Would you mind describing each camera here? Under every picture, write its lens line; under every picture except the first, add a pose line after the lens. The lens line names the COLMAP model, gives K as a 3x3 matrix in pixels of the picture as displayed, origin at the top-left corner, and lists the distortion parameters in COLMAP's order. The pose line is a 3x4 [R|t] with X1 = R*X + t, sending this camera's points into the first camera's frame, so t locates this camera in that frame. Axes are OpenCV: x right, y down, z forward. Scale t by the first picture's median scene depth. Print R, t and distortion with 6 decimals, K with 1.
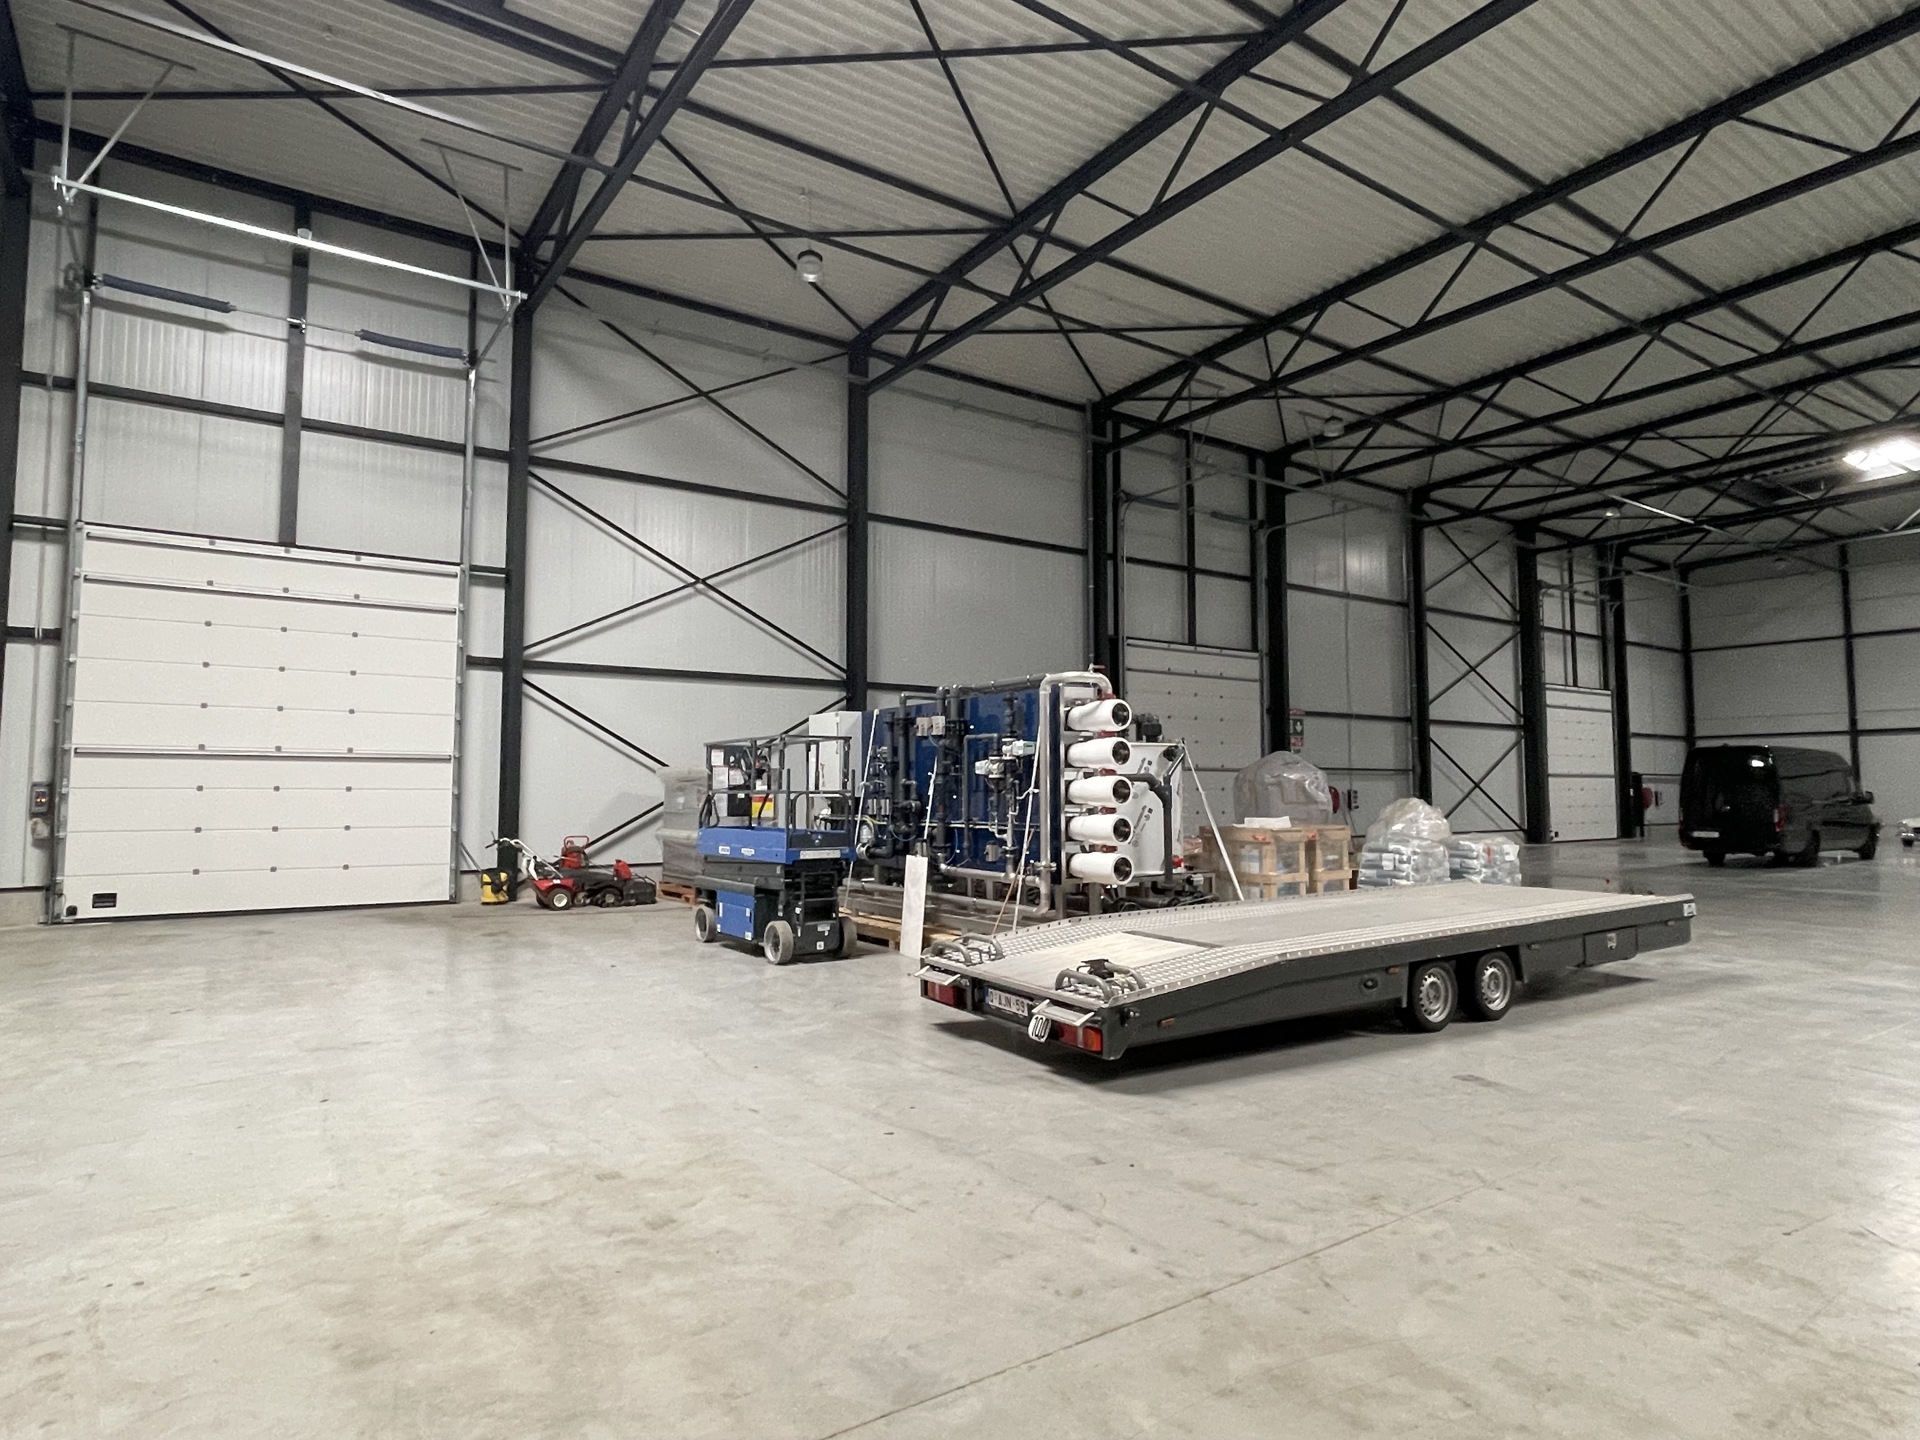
lens RADIAL K [[1085.8, 0, 964.0], [0, 1085.8, 716.1], [0, 0, 1]] dist [-0.001465, 0.000016]
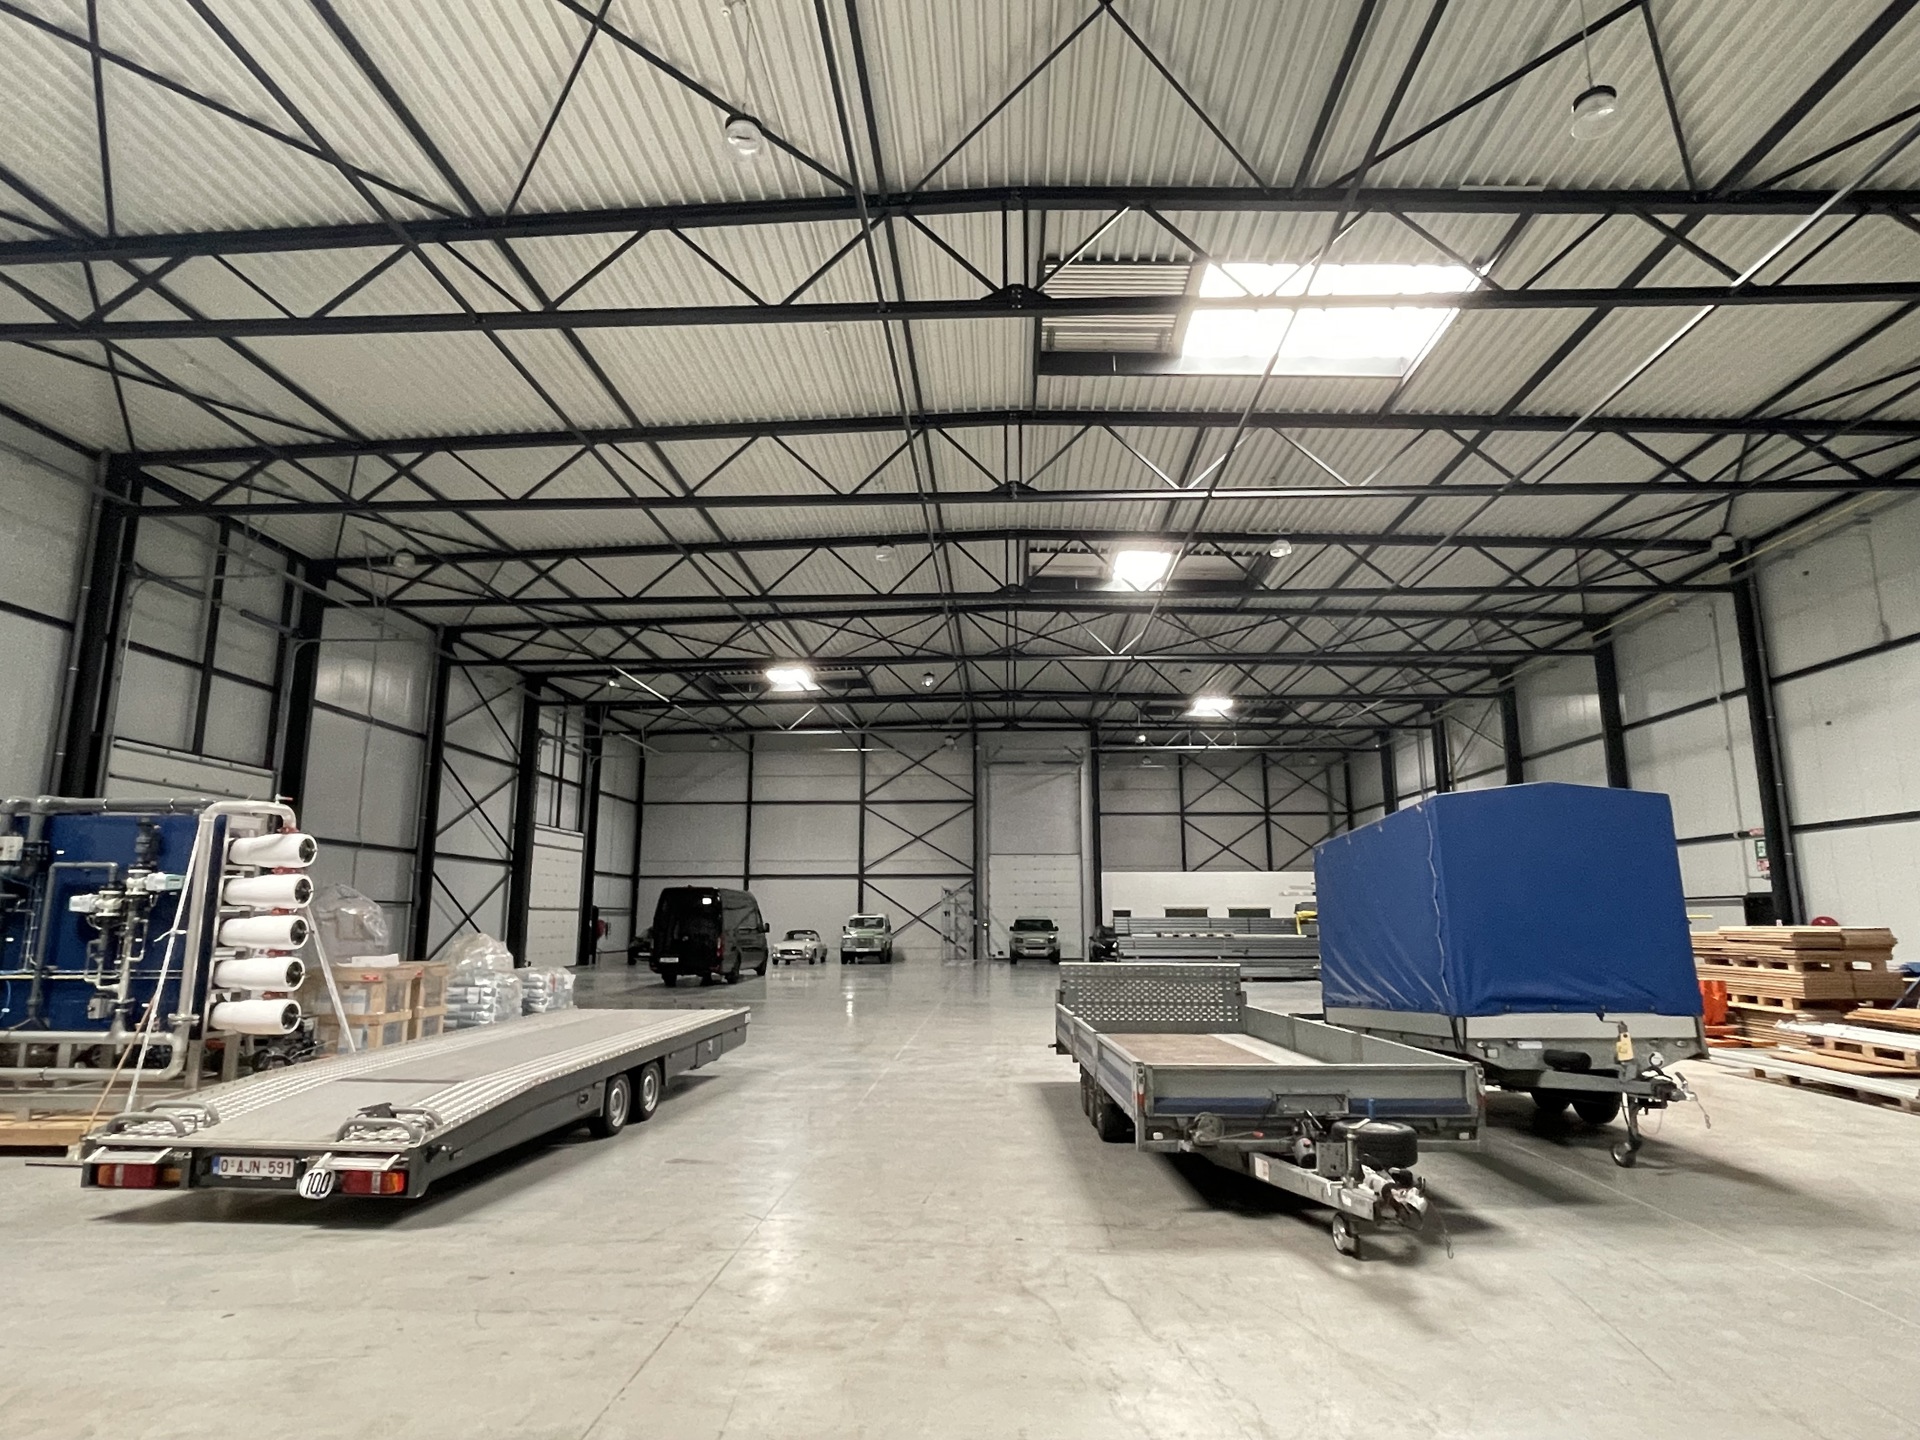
lens RADIAL K [[1085.8, 0, 962.5], [0, 1085.8, 722.1], [0, 0, 1]] dist [-0.001465, 0.000016]
pose [[0.610966, 0.142002, 0.778817, -0.153296], [-0.053958, 0.988963, -0.137990, -0.007326], [-0.789816, 0.042284, 0.611885, -0.026593]]
